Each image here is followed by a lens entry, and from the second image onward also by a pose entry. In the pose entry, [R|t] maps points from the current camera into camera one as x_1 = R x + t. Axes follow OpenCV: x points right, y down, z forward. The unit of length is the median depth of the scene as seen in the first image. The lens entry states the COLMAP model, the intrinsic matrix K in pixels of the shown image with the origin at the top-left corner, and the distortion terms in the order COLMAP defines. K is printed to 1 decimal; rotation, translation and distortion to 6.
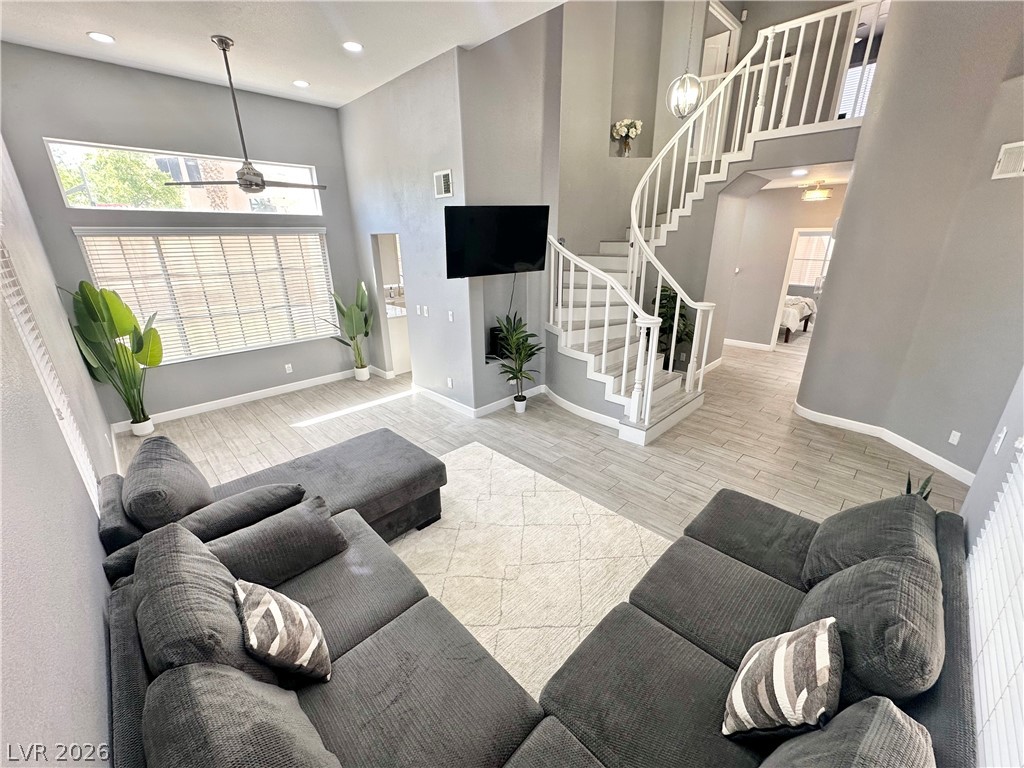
lens RADIAL K [[409.1, 0, 507.3], [0, 409.1, 384.3], [0, 0, 1]] dist [-0.002795, -0.000094]
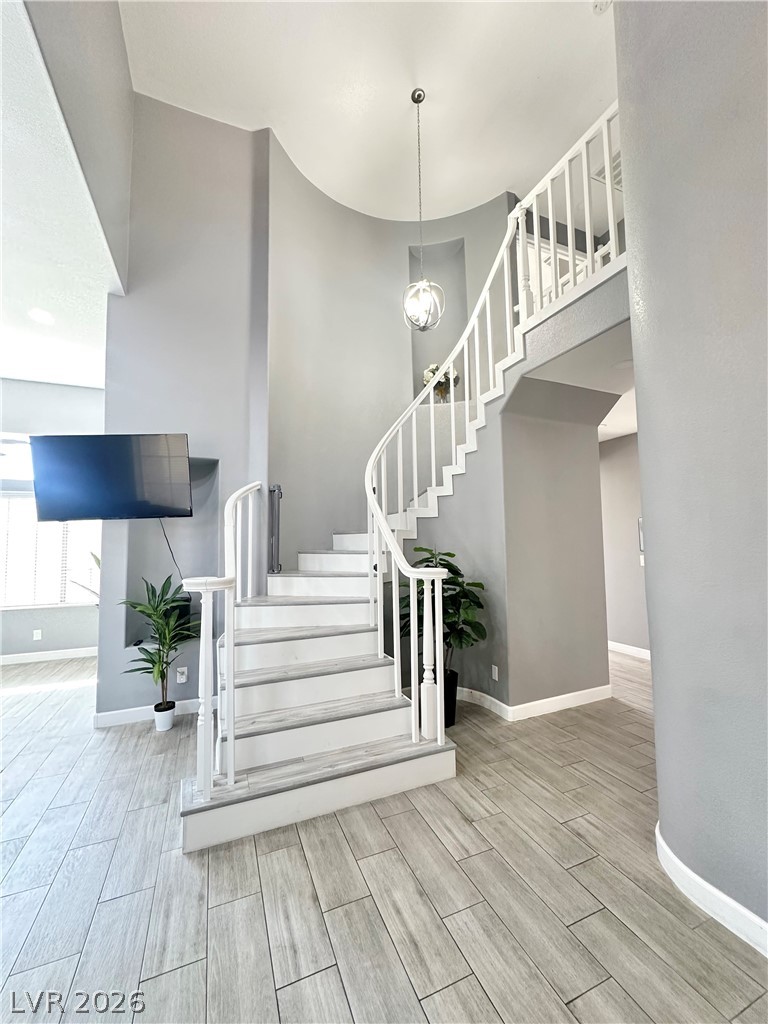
lens RADIAL K [[409.1, 0, 384.0], [0, 409.1, 512.0], [0, 0, 1]] dist [-0.002795, -0.000094]
pose [[0.931888, -0.025829, -0.361827, 0.610033], [-0.124903, 0.913620, -0.386908, -0.040013], [0.340566, 0.405748, 0.848165, 0.461997]]
